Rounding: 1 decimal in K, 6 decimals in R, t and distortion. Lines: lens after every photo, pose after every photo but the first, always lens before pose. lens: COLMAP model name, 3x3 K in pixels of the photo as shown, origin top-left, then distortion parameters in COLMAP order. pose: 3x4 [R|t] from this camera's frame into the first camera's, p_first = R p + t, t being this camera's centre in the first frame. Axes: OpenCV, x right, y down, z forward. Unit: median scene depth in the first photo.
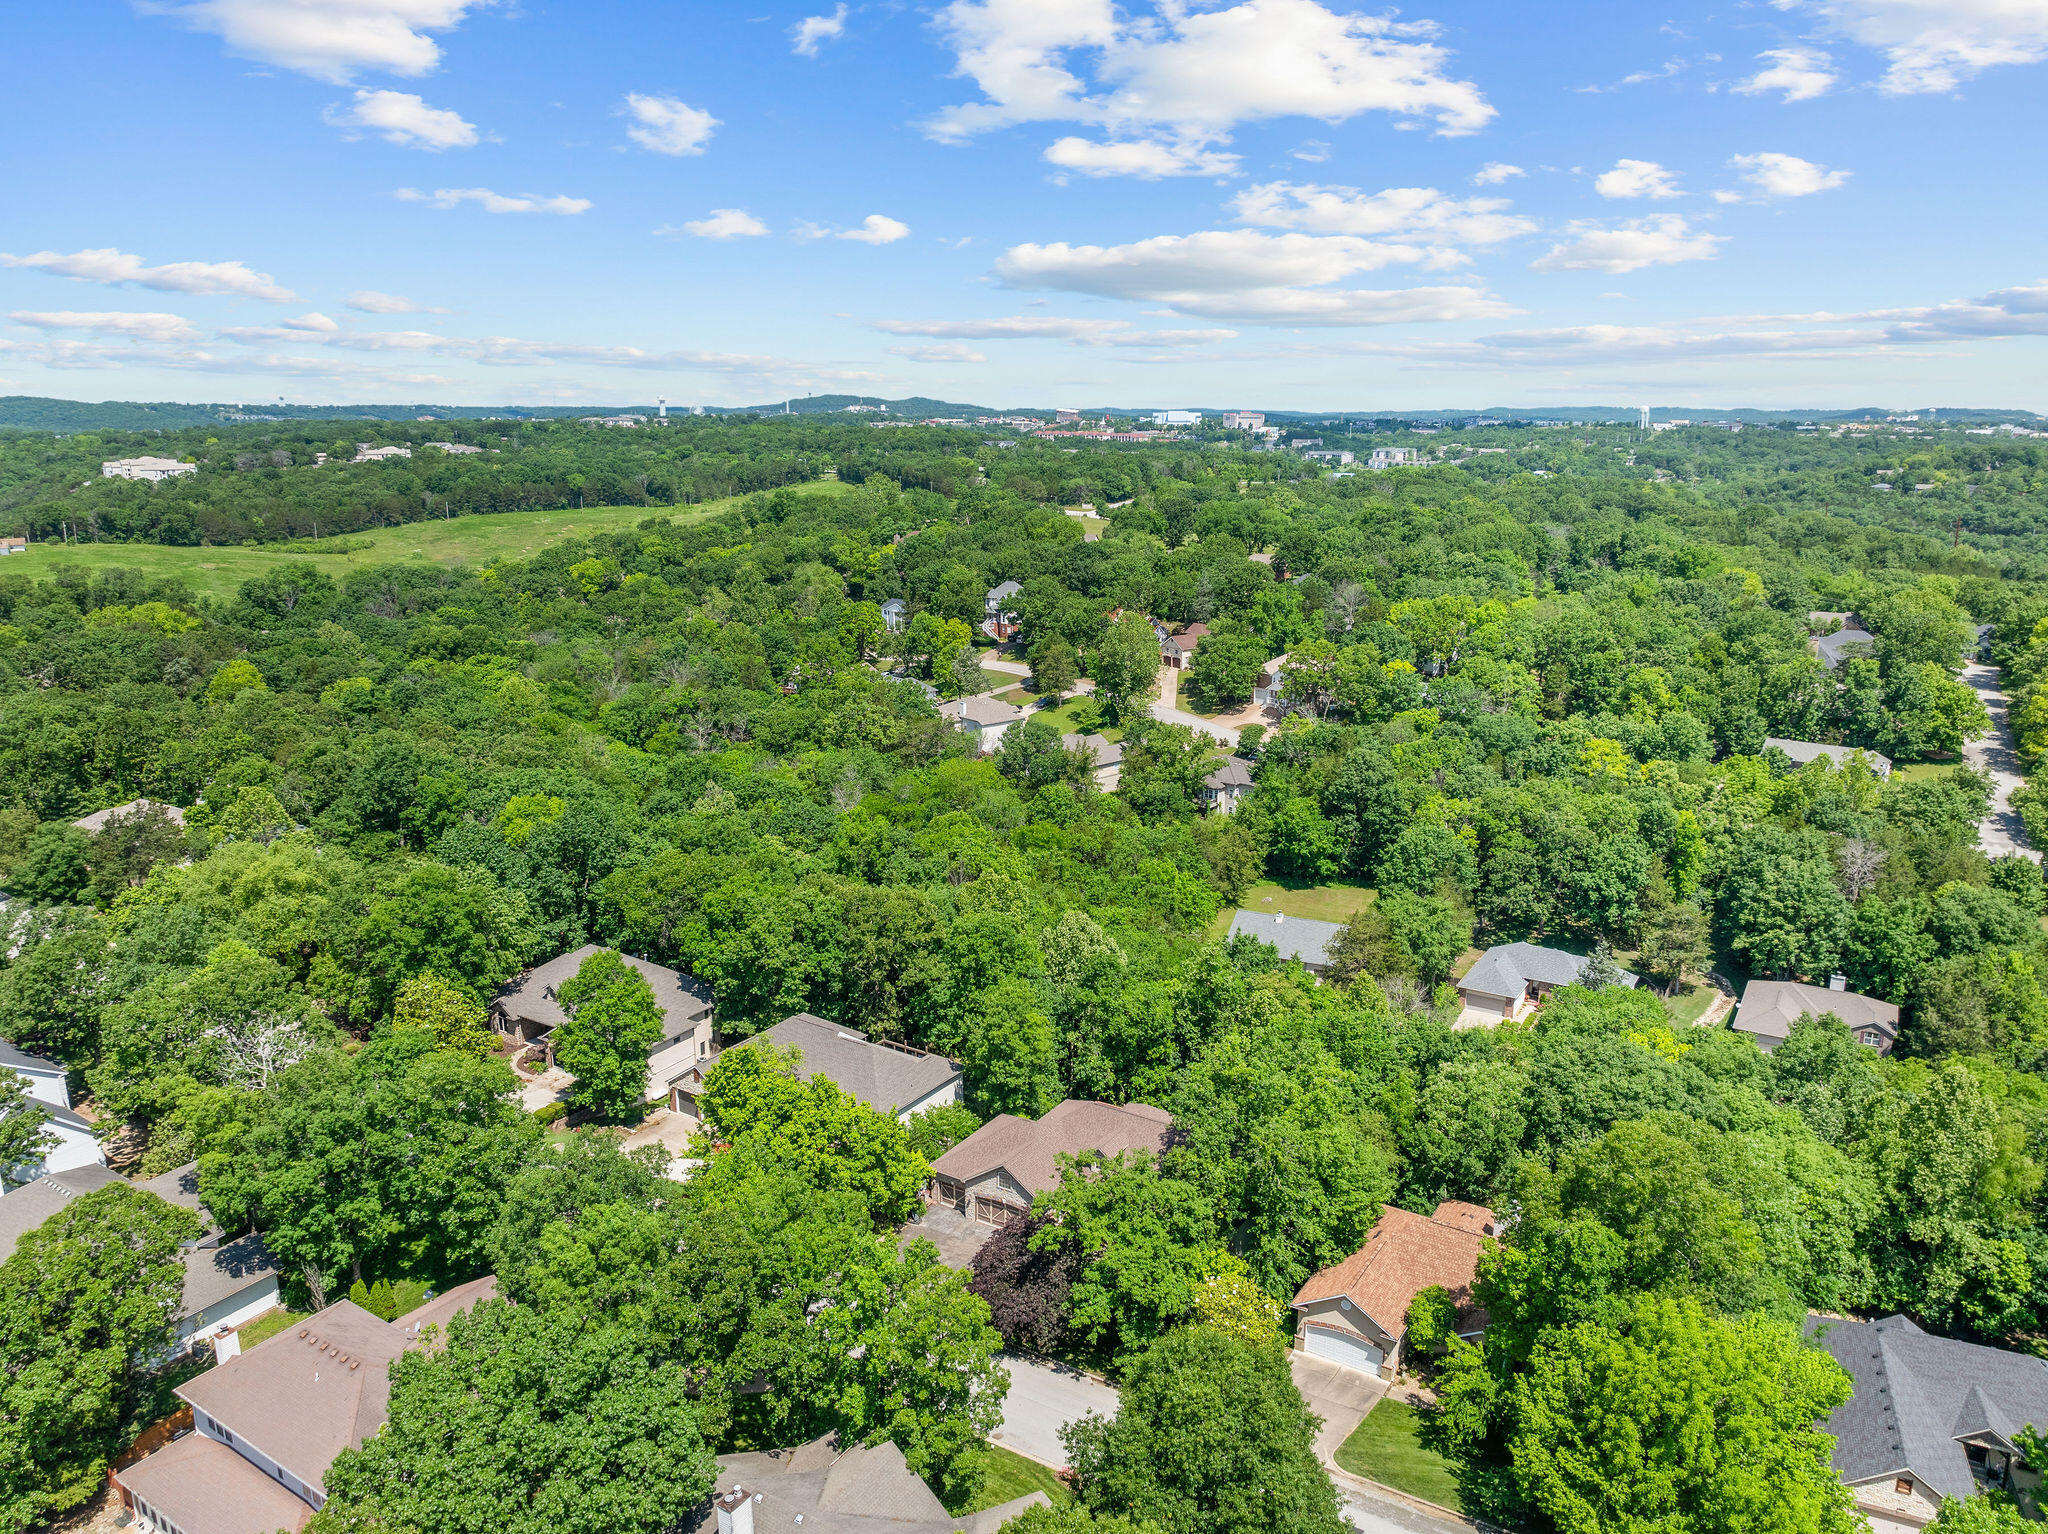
lens RADIAL K [[1439.7, 0, 1031.6], [0, 1439.7, 775.5], [0, 0, 1]] dist [-0.033308, -0.009449]
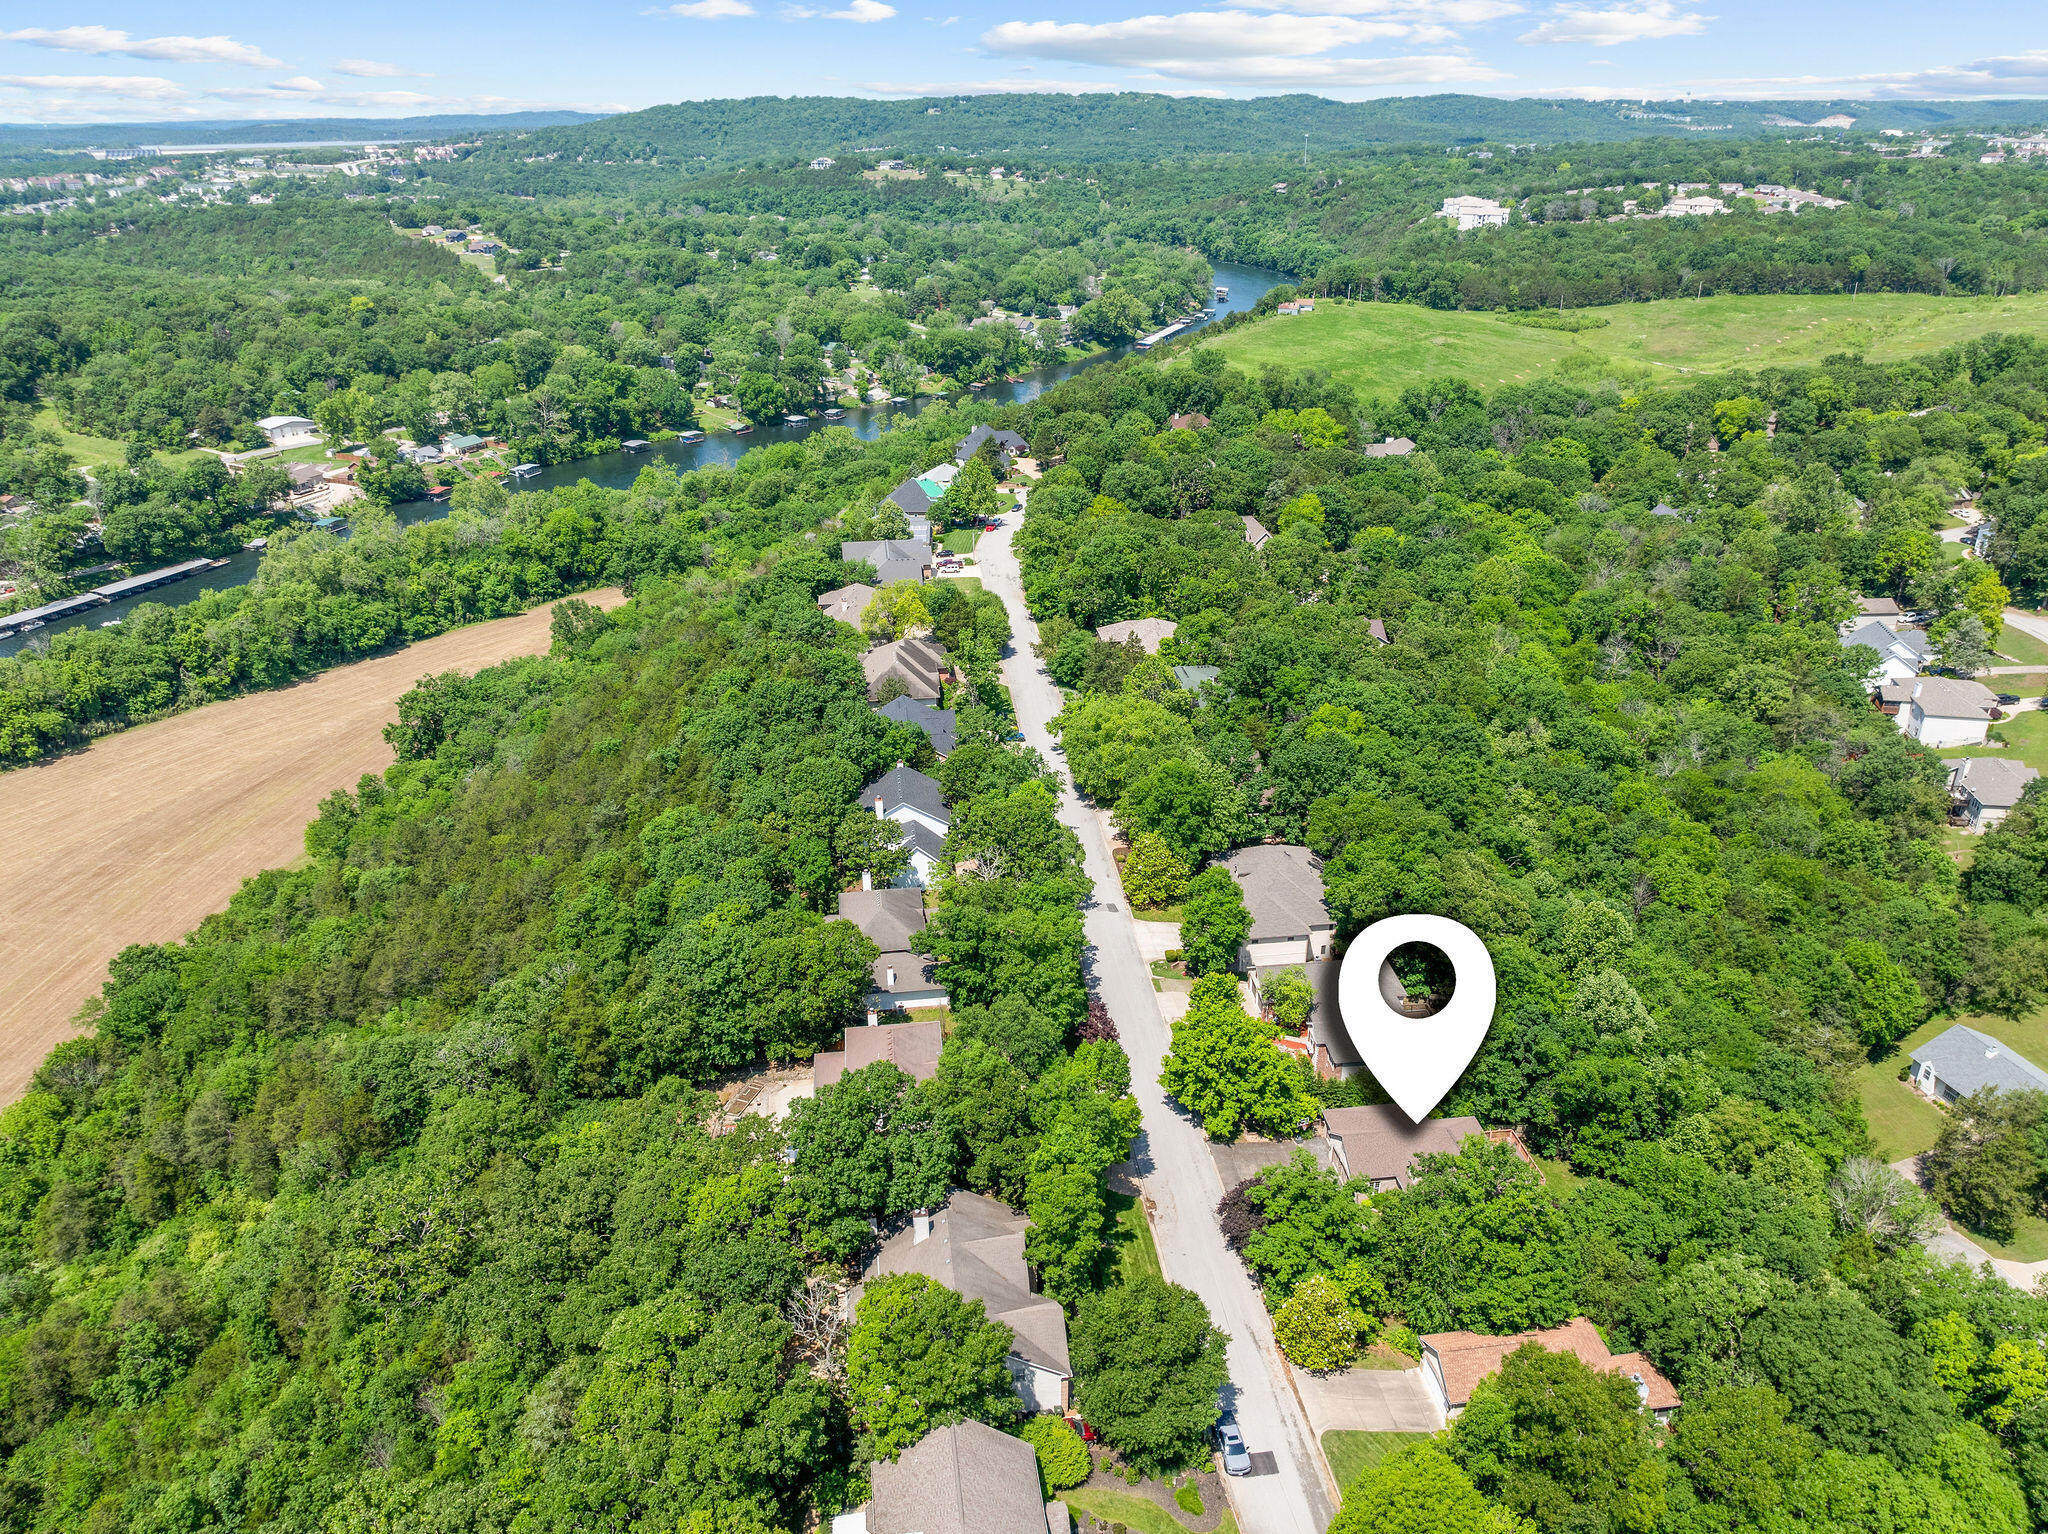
lens RADIAL K [[1439.7, 0, 1031.6], [0, 1439.7, 775.5], [0, 0, 1]] dist [-0.033308, -0.009449]
pose [[0.637826, 0.321134, -0.700037, 0.239715], [-0.176775, 0.945701, 0.272764, -0.139029], [0.749619, -0.050227, 0.659961, -0.034602]]
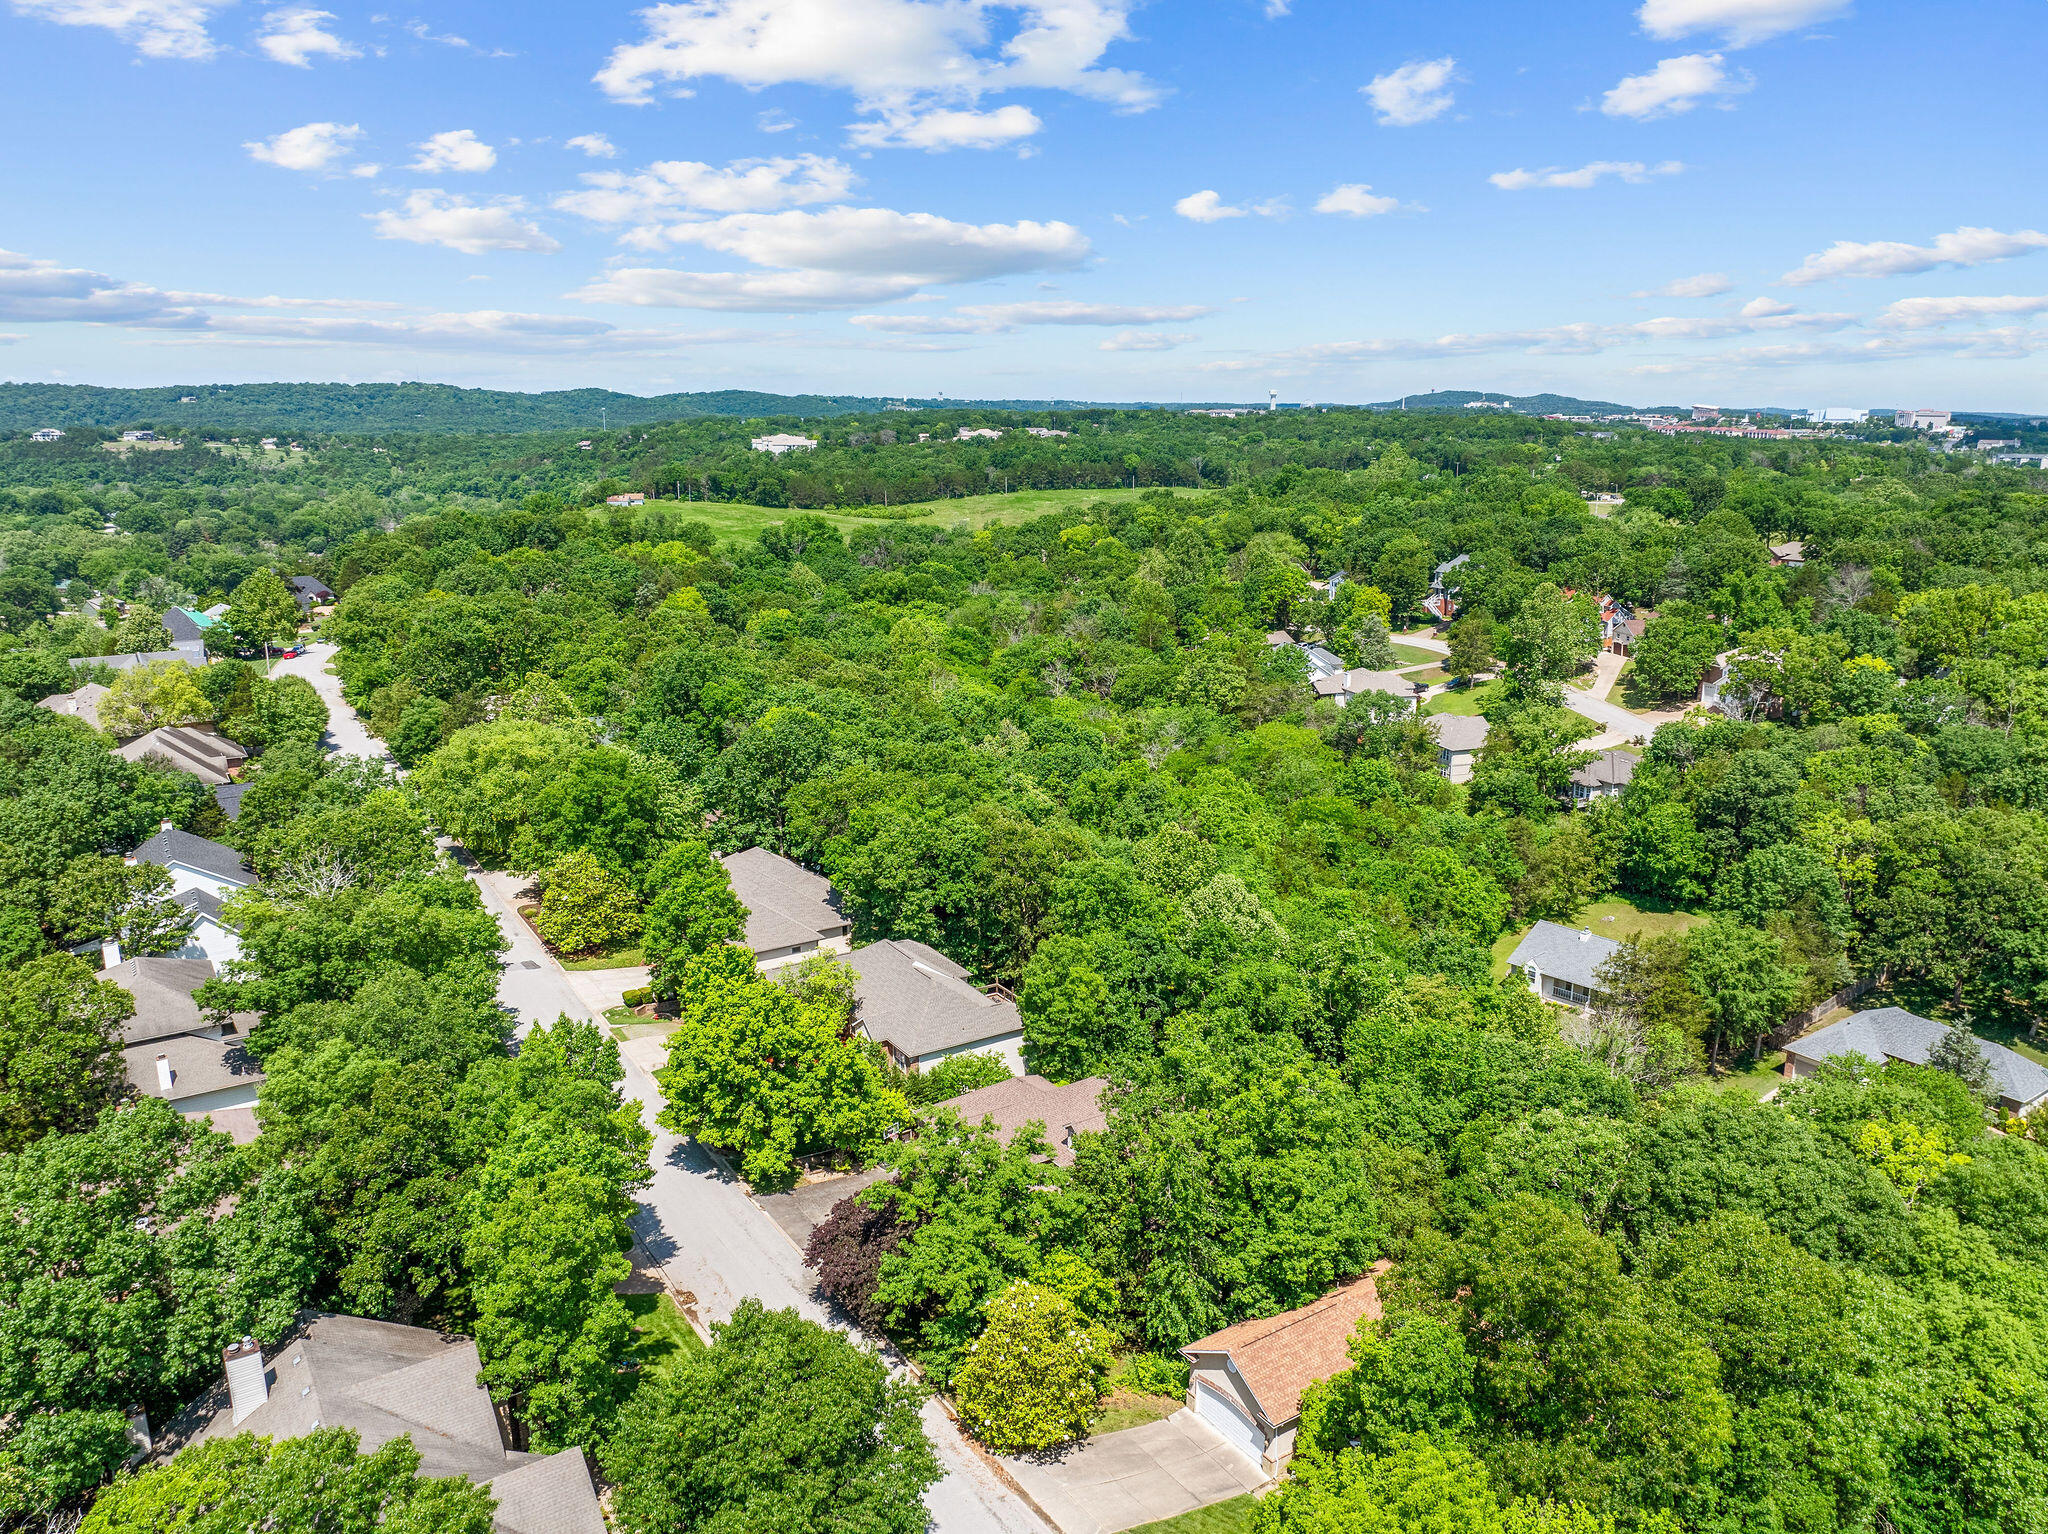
lens RADIAL K [[1439.7, 0, 1031.6], [0, 1439.7, 775.5], [0, 0, 1]] dist [-0.033308, -0.009449]
pose [[0.913666, 0.098278, -0.394405, 0.132361], [-0.097999, 0.994967, 0.020903, 0.014346], [0.394474, 0.019553, 0.918699, 0.077053]]
